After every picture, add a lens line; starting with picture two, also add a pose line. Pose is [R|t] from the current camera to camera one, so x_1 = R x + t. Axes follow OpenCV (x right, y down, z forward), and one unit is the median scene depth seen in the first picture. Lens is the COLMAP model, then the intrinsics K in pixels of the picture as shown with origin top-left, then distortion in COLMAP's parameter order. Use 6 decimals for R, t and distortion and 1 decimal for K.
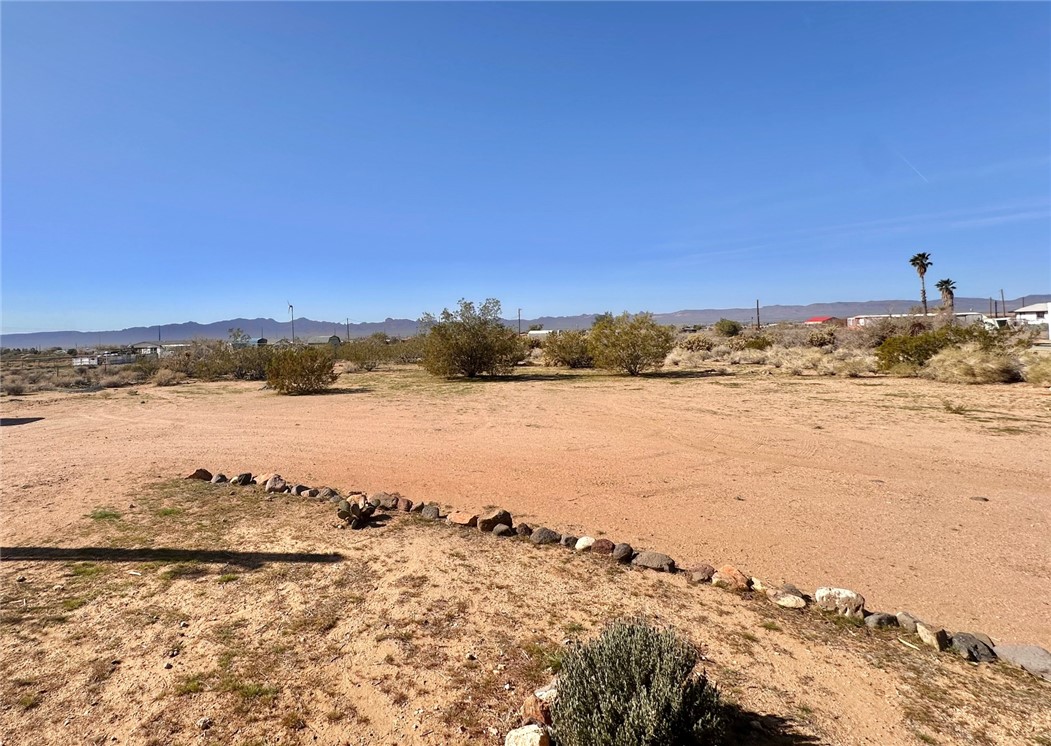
lens RADIAL K [[334.9, 0, 525.2], [0, 334.9, 352.4], [0, 0, 1]] dist [0.000021, 0.000092]
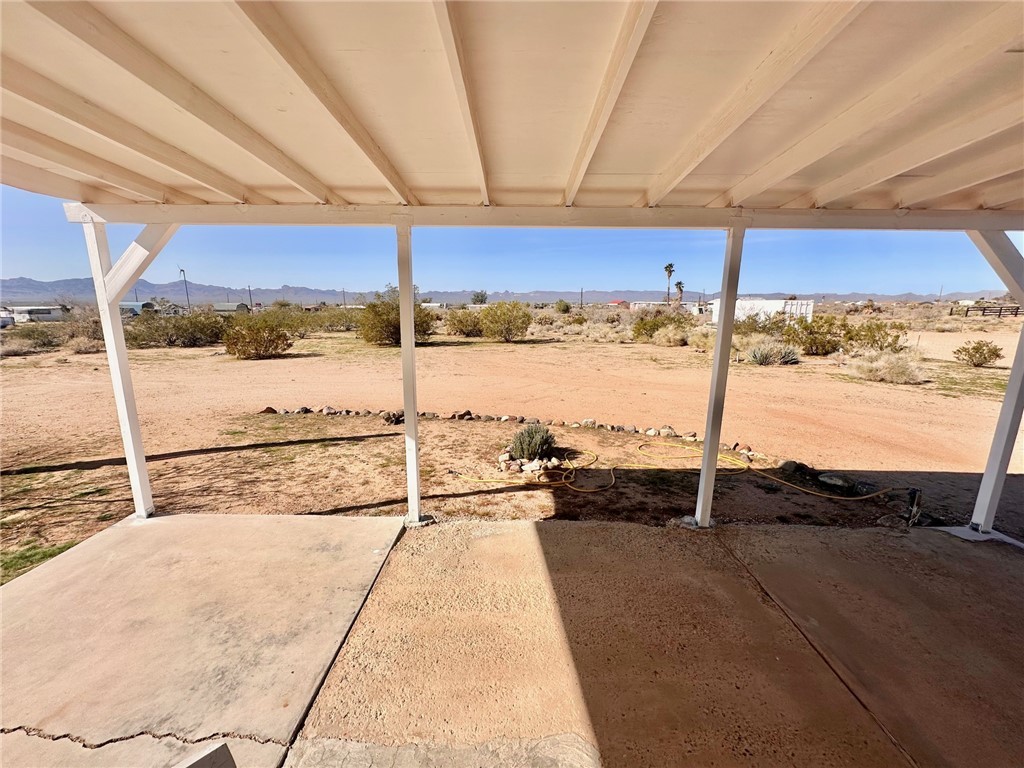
lens RADIAL K [[409.1, 0, 512.0], [0, 409.1, 384.0], [0, 0, 1]] dist [-0.000890, -0.000126]
pose [[0.911010, -0.045290, 0.409889, -0.462884], [-0.037040, 0.980947, 0.190713, -0.107294], [-0.410716, -0.188923, 0.891975, -0.755654]]
